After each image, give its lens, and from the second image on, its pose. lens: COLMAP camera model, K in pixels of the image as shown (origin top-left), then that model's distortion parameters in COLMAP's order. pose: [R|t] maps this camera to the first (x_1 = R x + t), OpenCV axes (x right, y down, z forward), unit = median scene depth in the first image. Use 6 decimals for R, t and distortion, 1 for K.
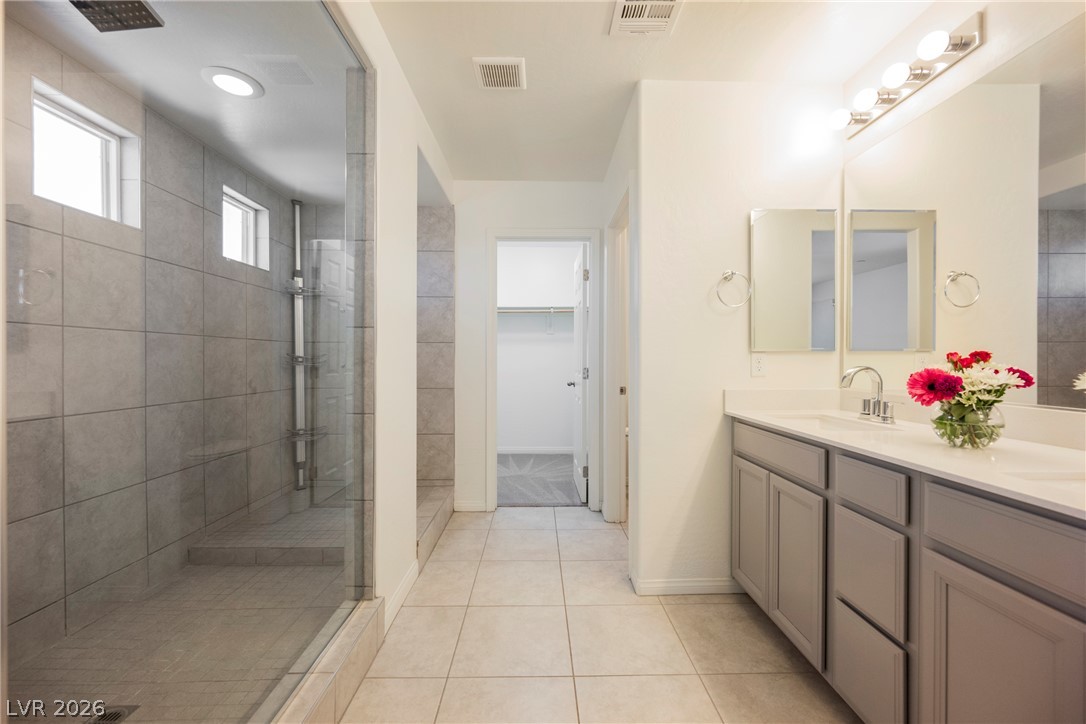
lens RADIAL K [[430.1, 0, 542.8], [0, 430.1, 361.3], [0, 0, 1]] dist [0.002579, 0.000202]
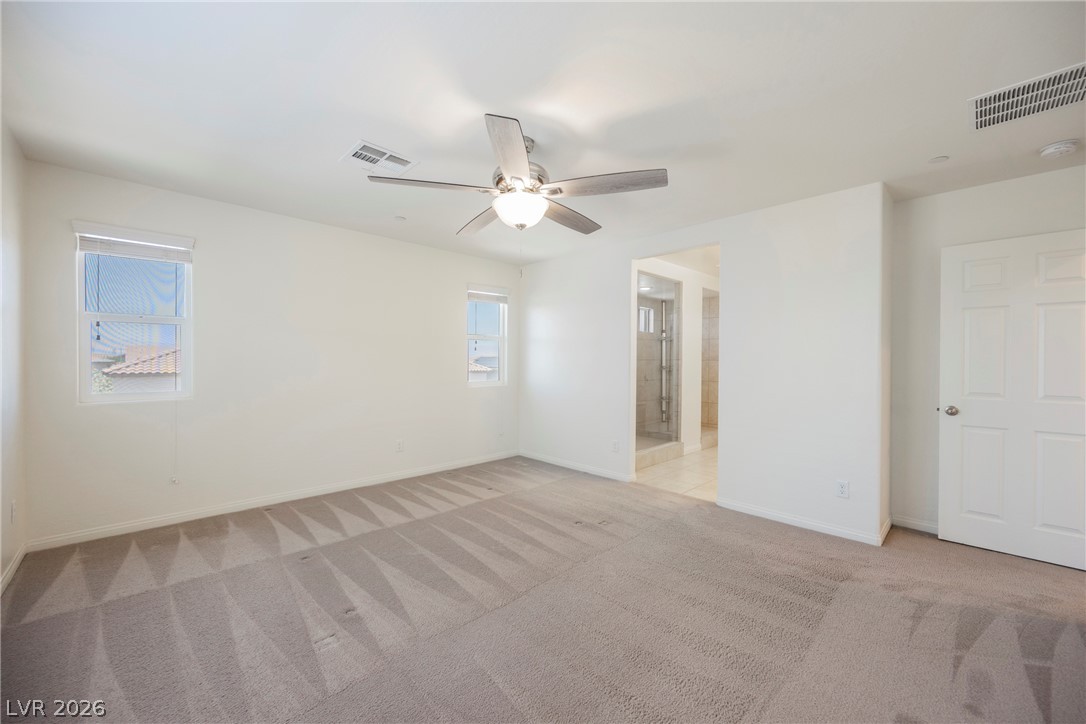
lens RADIAL K [[430.1, 0, 542.2], [0, 430.1, 361.6], [0, 0, 1]] dist [0.002579, 0.000202]
pose [[0.688571, 0.007914, -0.725126, 0.698069], [-0.010493, 0.999944, 0.000950, -0.031544], [0.725093, 0.006955, 0.688616, -1.130580]]
